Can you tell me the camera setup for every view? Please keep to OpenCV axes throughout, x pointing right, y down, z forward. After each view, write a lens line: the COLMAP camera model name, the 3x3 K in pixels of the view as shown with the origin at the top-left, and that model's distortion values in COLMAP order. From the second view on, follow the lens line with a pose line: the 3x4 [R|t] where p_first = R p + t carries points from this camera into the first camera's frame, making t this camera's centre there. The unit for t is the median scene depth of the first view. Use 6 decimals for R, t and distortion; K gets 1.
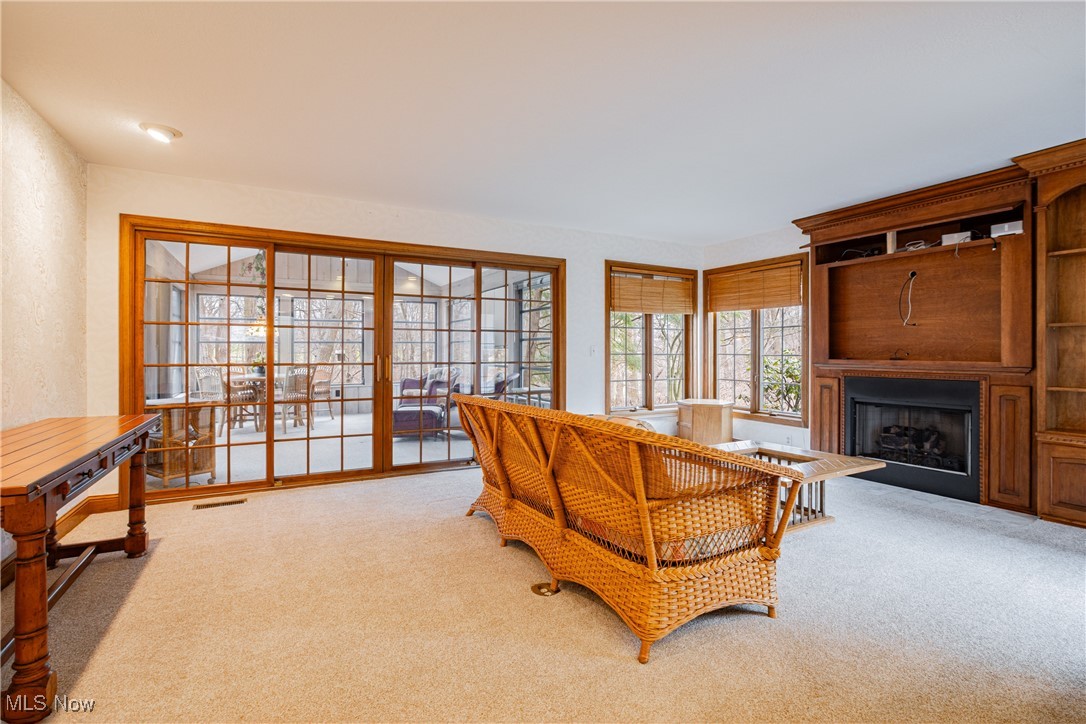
lens RADIAL K [[501.2, 0, 544.0], [0, 501.2, 353.9], [0, 0, 1]] dist [-0.017634, 0.001679]
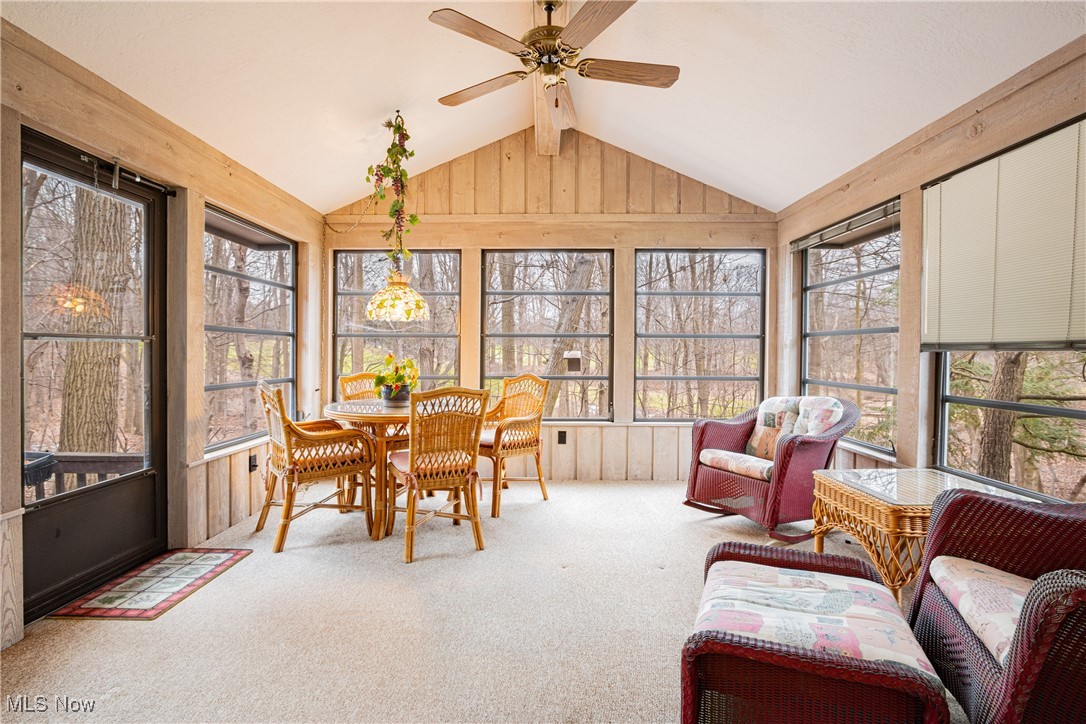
lens RADIAL K [[501.2, 0, 540.7], [0, 501.2, 360.7], [0, 0, 1]] dist [-0.017634, 0.001679]
pose [[0.875381, 0.011662, -0.483292, -0.189387], [-0.009357, 0.999930, 0.007180, -0.001850], [0.483343, -0.001763, 0.875430, 0.549290]]
